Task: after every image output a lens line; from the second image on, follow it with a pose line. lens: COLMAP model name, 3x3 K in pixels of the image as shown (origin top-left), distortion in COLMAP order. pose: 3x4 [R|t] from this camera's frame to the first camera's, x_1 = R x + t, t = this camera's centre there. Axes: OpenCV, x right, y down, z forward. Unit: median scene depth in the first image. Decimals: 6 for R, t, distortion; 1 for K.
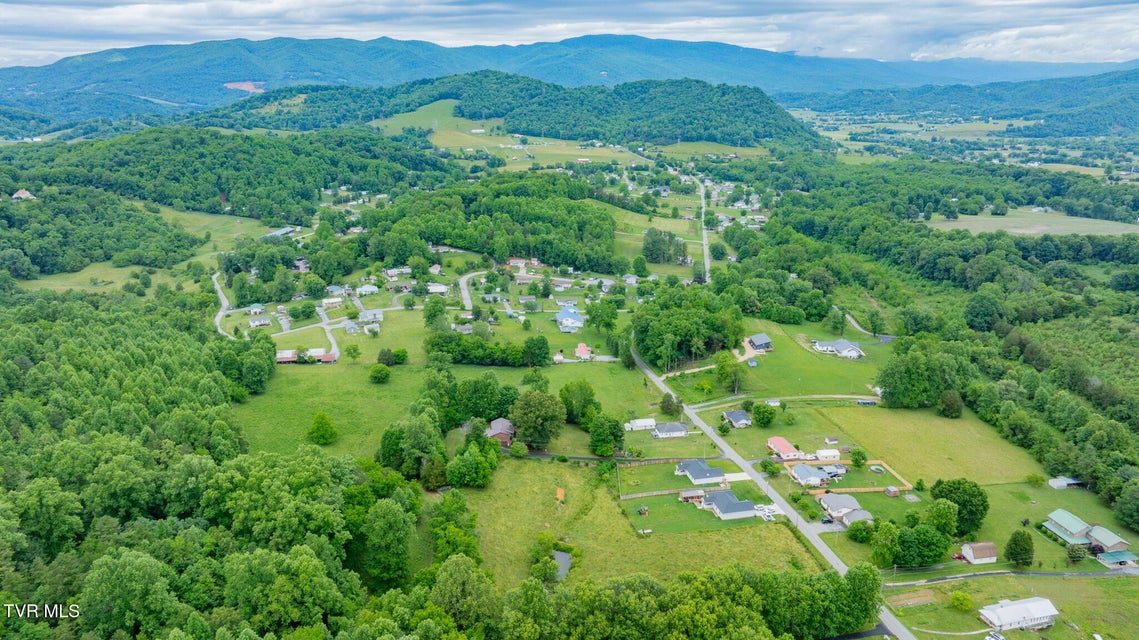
lens RADIAL K [[802.8, 0, 567.7], [0, 802.8, 319.4], [0, 0, 1]] dist [-0.025838, 0.028737]
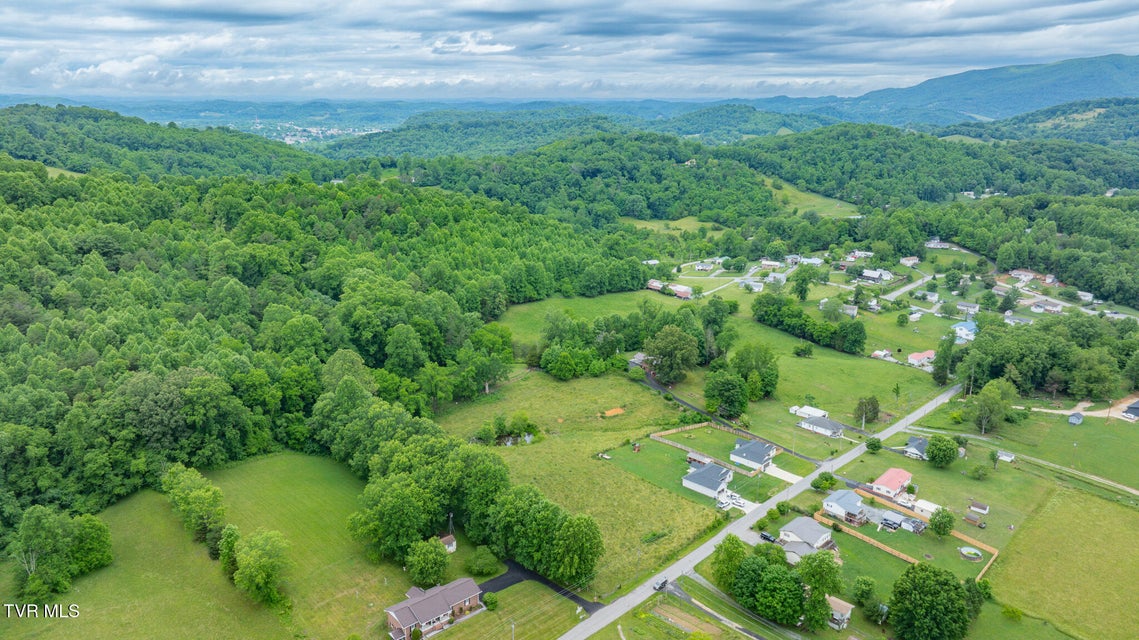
lens RADIAL K [[802.8, 0, 566.7], [0, 802.8, 321.8], [0, 0, 1]] dist [-0.025838, 0.028737]
pose [[0.552900, 0.226335, -0.801919, 0.510265], [-0.247935, 0.963498, 0.100995, 0.012790], [0.795506, 0.142984, 0.588834, 0.229254]]
